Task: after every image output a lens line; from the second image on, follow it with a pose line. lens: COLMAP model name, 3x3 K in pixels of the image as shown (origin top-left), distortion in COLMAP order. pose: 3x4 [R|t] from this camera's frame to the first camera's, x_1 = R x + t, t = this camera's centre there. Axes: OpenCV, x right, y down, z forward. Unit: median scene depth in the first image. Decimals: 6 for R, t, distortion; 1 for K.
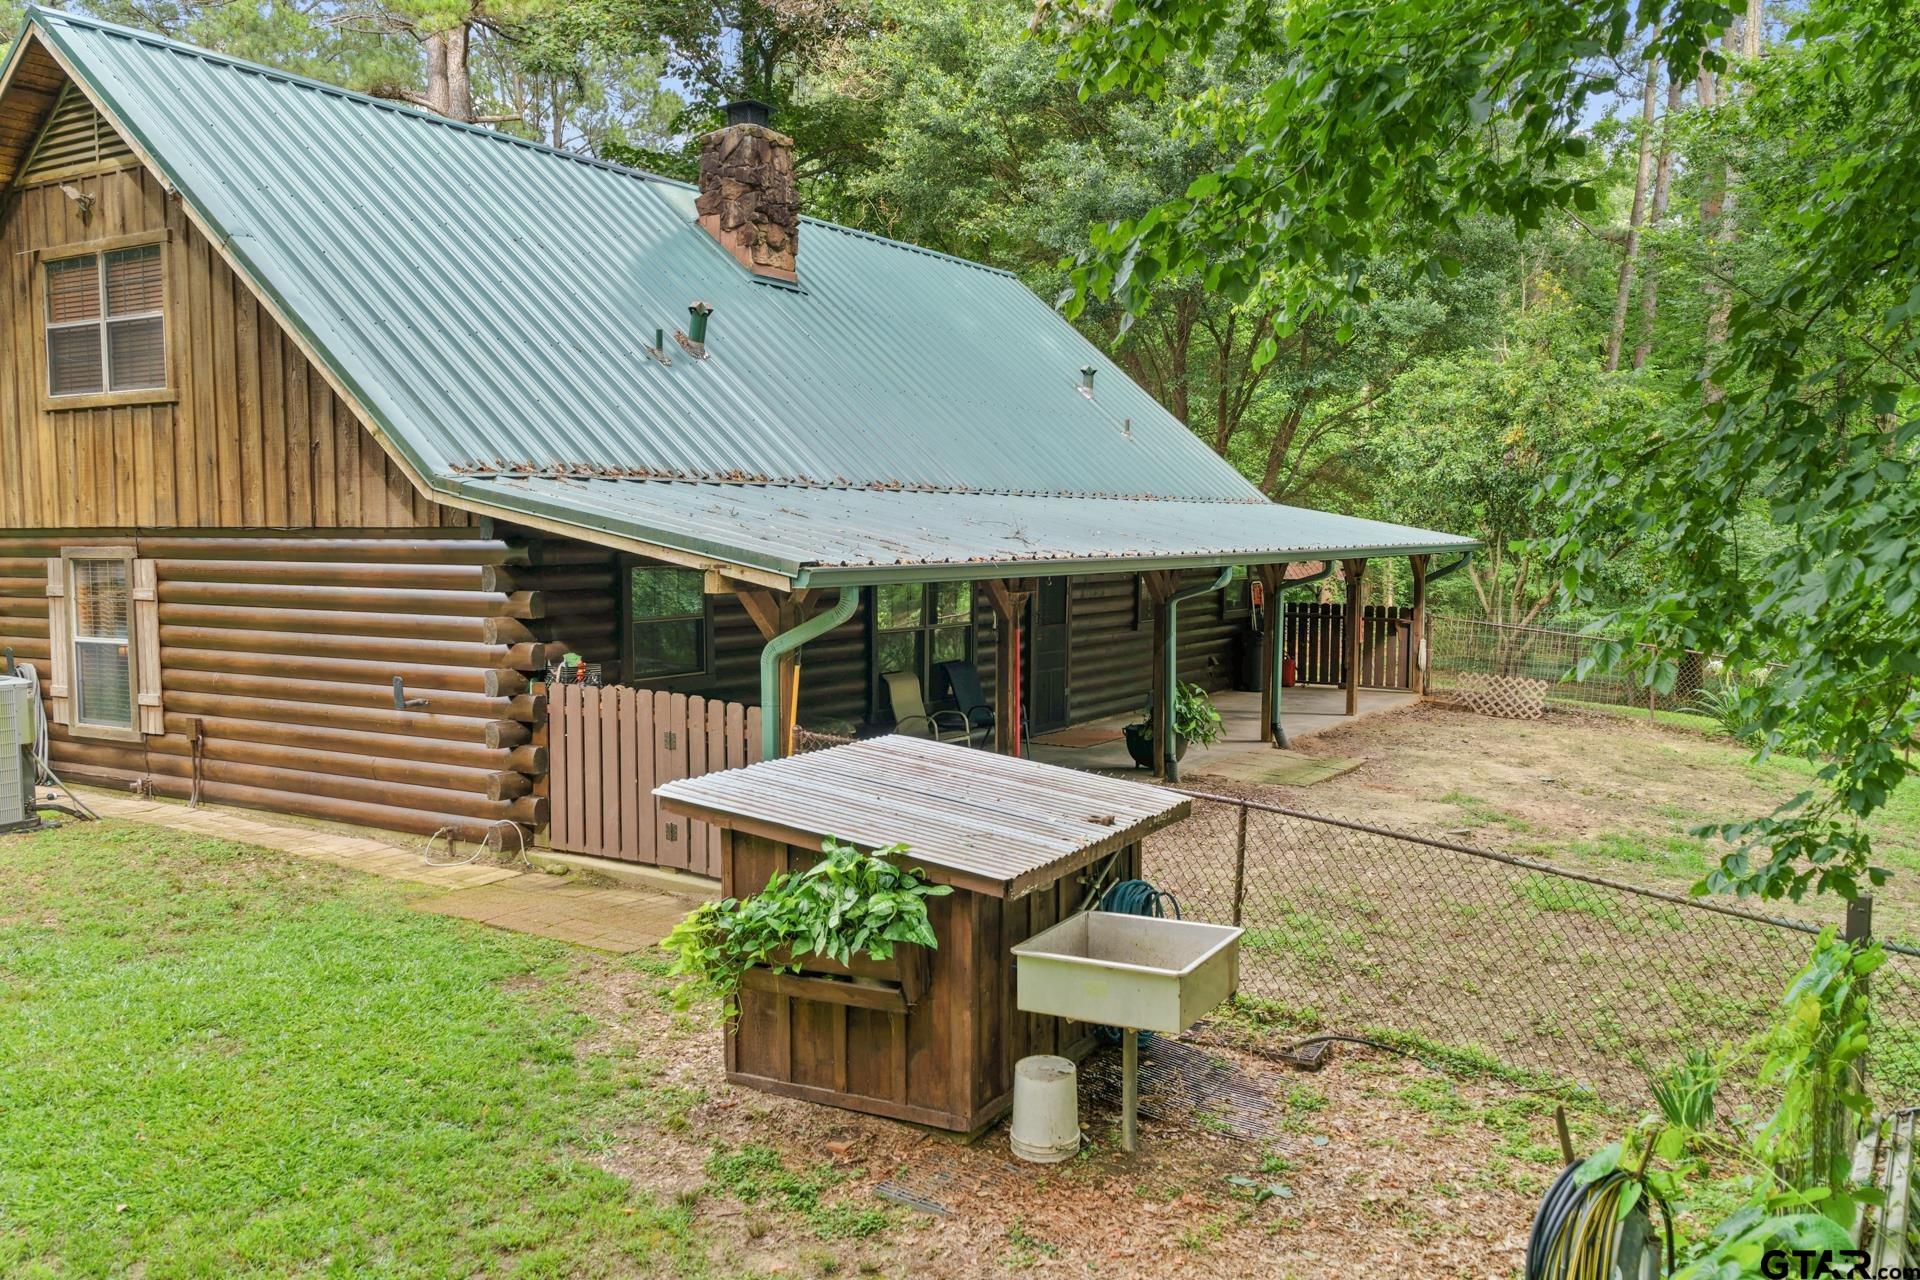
lens RADIAL K [[1603.8, 0, 954.9], [0, 1603.8, 644.1], [0, 0, 1]] dist [0.001286, 0.019714]
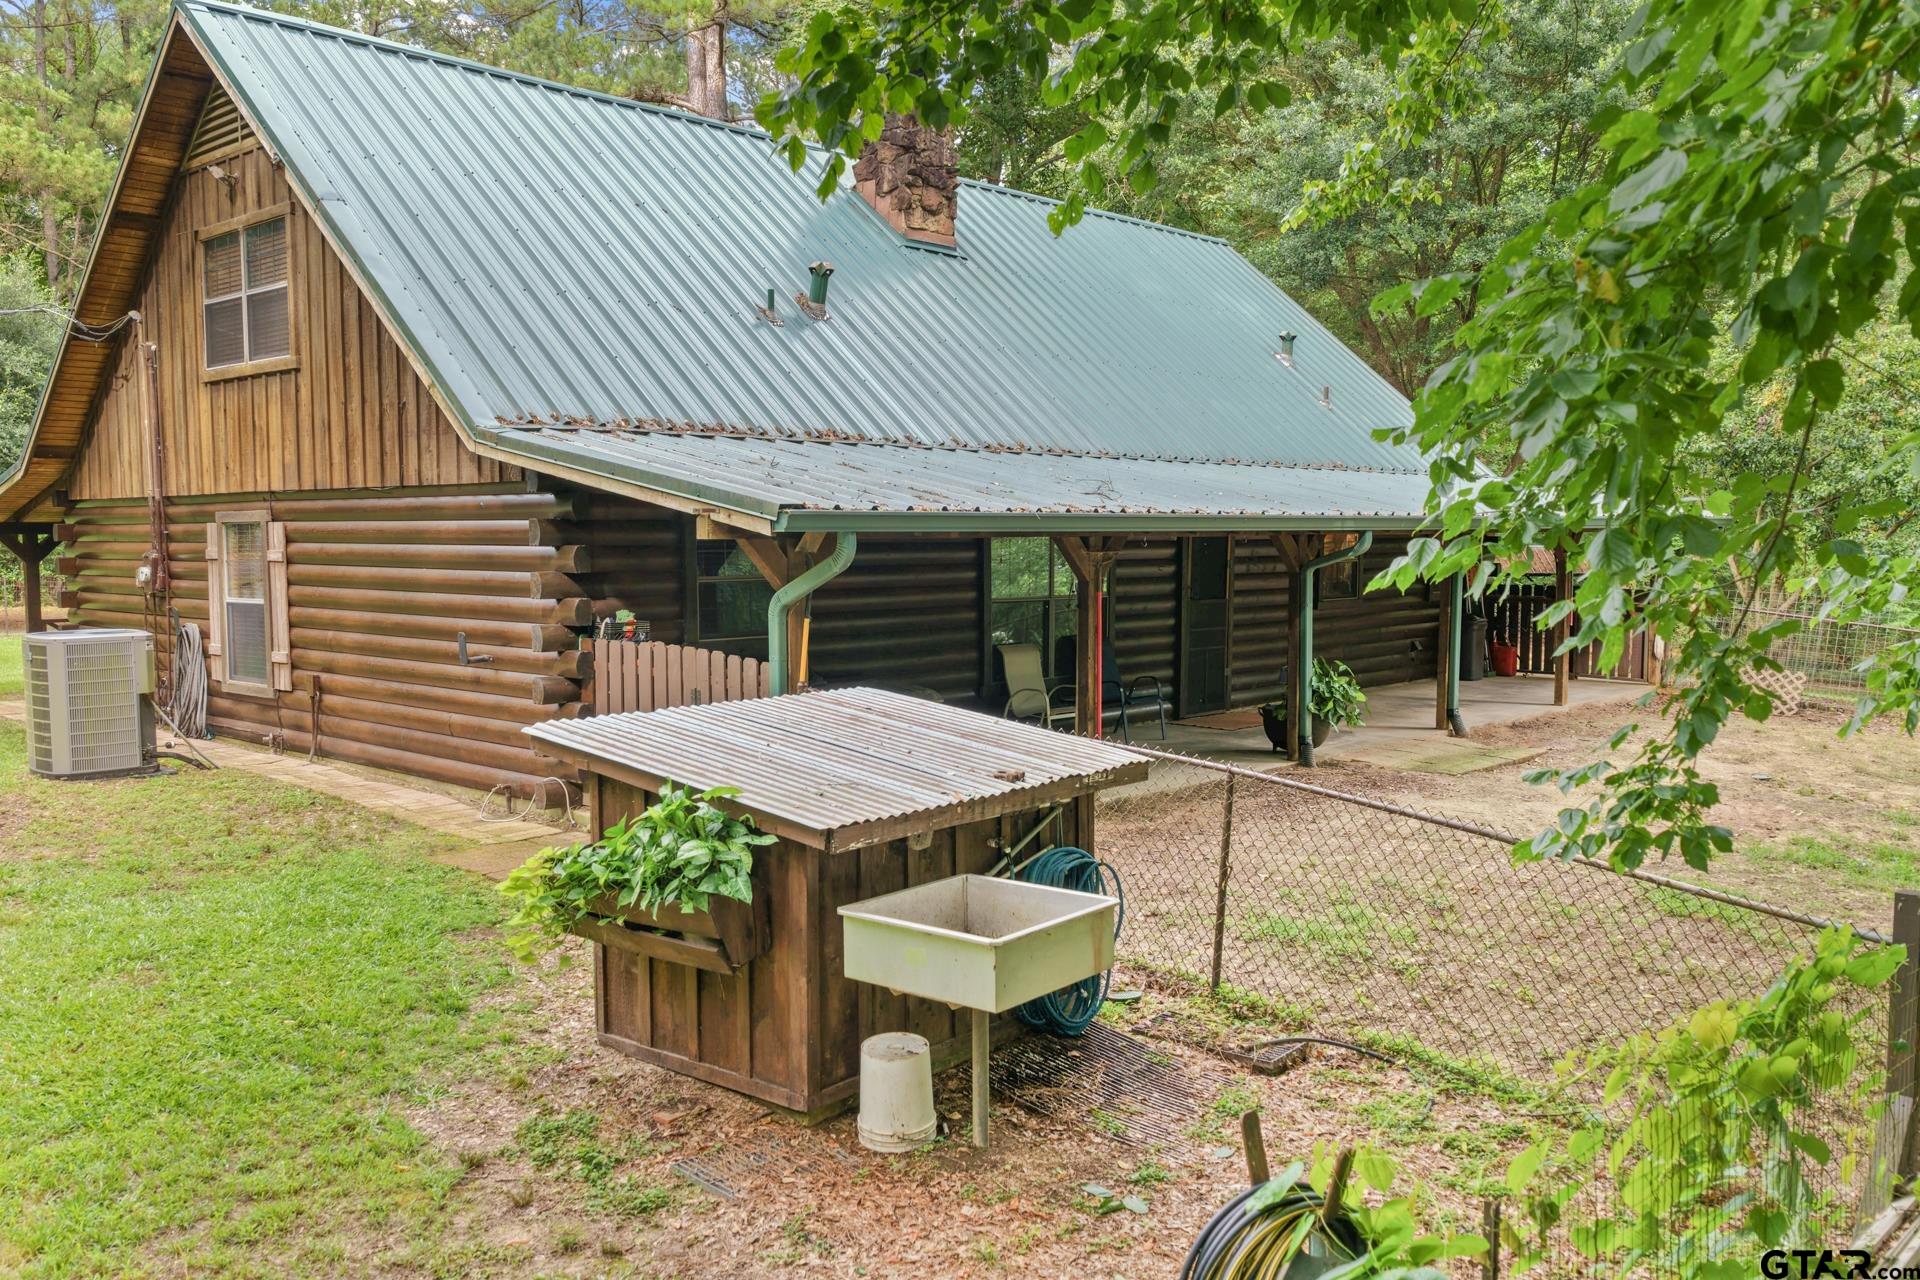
lens RADIAL K [[1603.8, 0, 964.8], [0, 1603.8, 639.5], [0, 0, 1]] dist [0.001286, 0.019714]
pose [[0.980850, 0.011831, -0.194405, 0.153194], [-0.012714, 0.999914, -0.003298, 0.023781], [0.194350, 0.005707, 0.980916, 0.077198]]
